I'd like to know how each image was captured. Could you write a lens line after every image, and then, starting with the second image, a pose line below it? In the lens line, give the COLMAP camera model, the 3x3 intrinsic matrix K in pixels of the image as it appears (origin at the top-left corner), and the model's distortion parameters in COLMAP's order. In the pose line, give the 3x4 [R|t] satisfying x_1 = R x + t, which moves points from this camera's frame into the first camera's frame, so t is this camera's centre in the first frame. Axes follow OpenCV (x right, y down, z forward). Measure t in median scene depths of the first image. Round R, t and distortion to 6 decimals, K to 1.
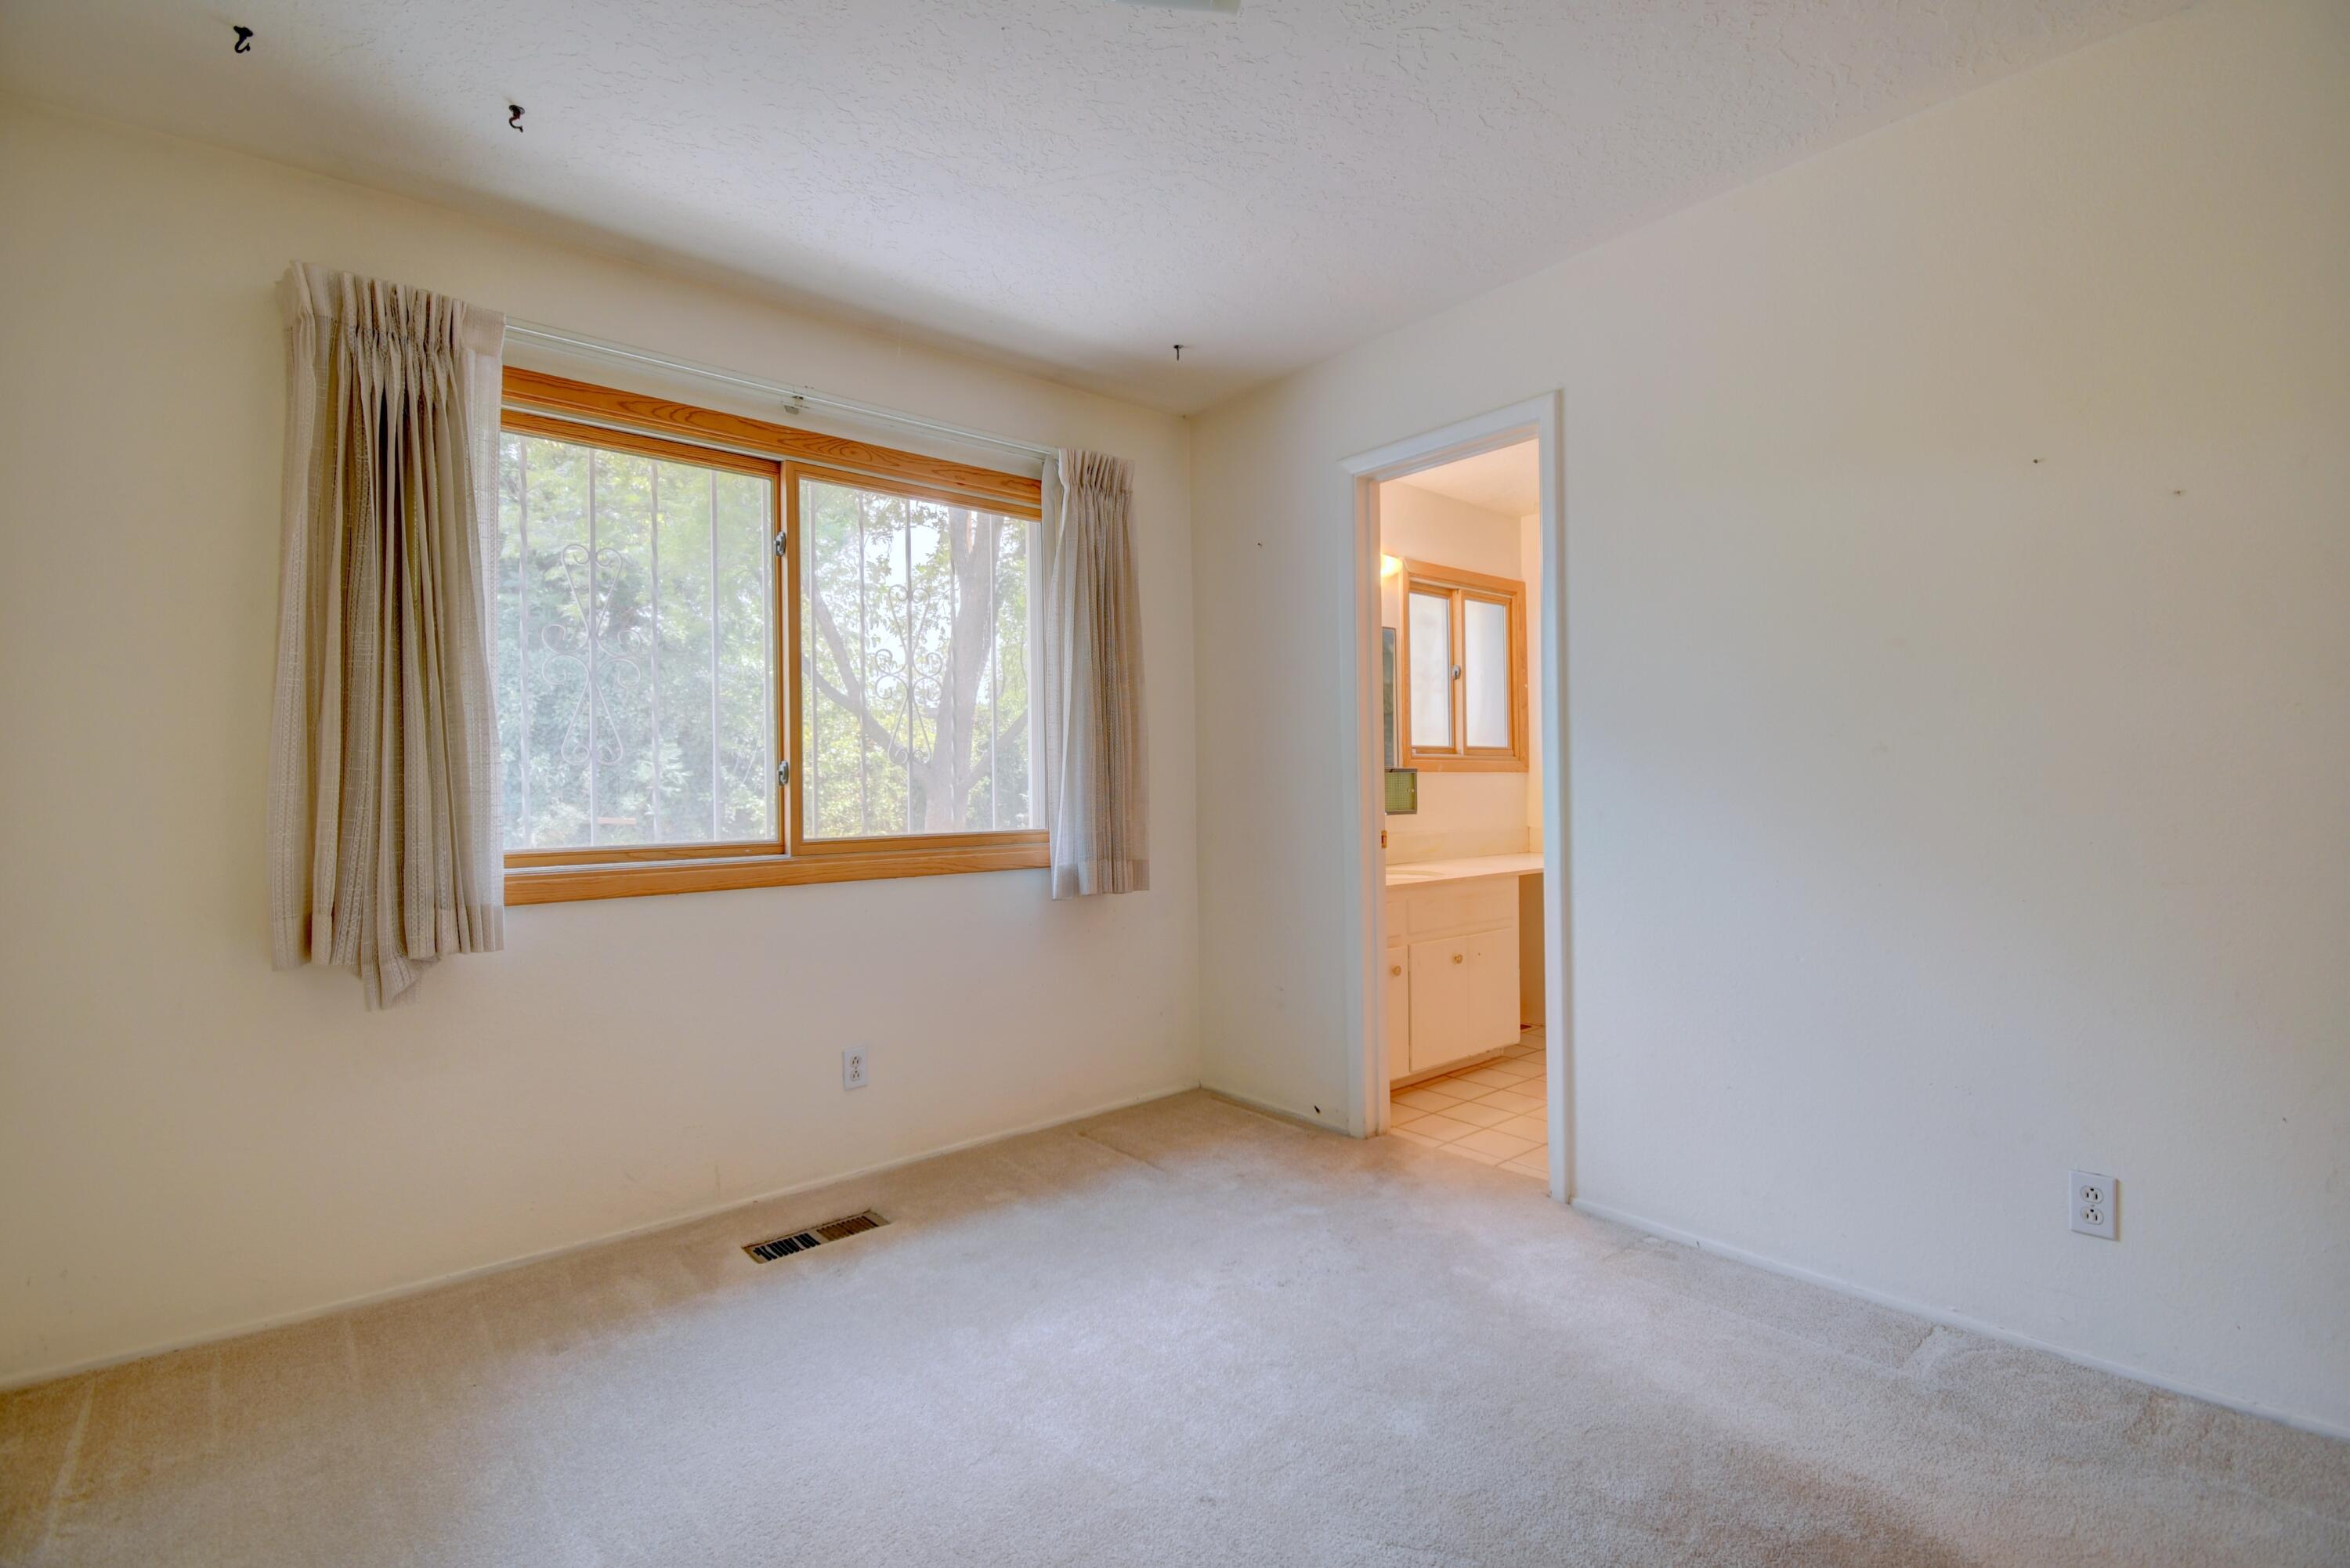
lens RADIAL K [[1037.9, 0, 1178.6], [0, 1037.9, 787.0], [0, 0, 1]] dist [0.015830, -0.023569]
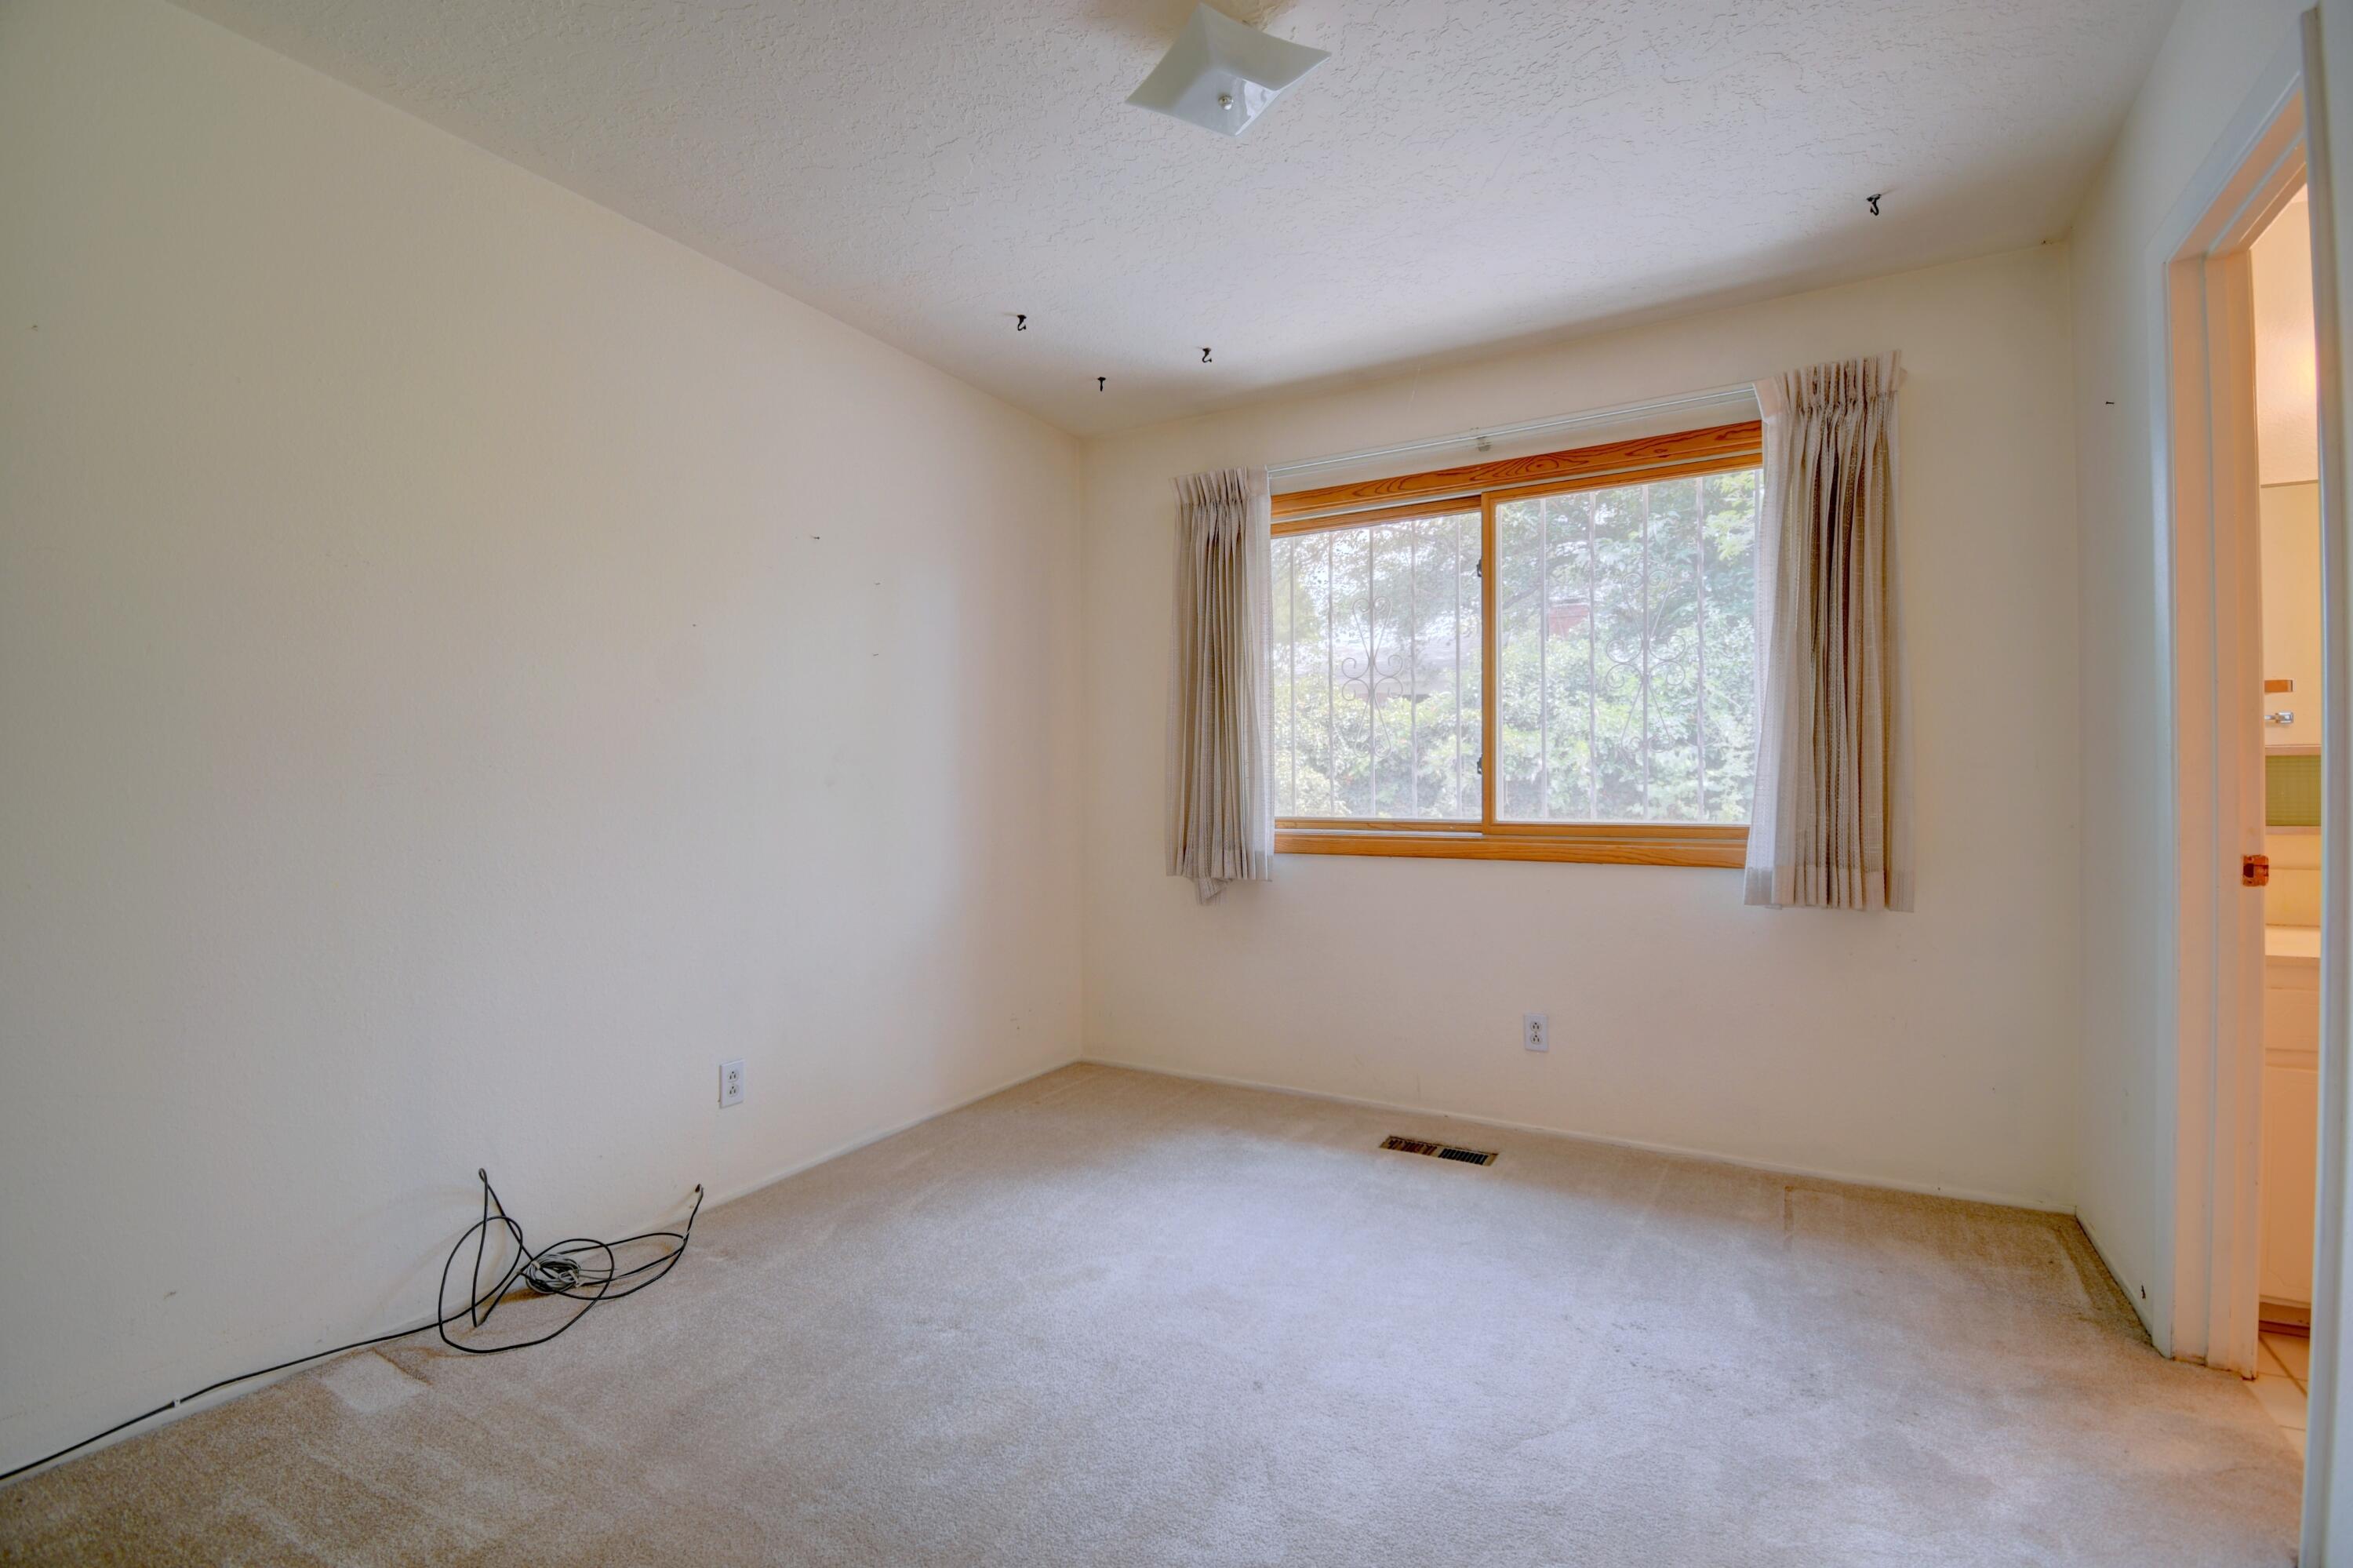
lens RADIAL K [[1060.0, 0, 1175.9], [0, 1060.0, 801.6], [0, 0, 1]] dist [0.000387, 0.000013]
pose [[0.330856, 0.030261, -0.943196, 0.566117], [0.000899, 0.999475, 0.032382, -0.008436], [0.943681, -0.011562, 0.330655, 0.257259]]
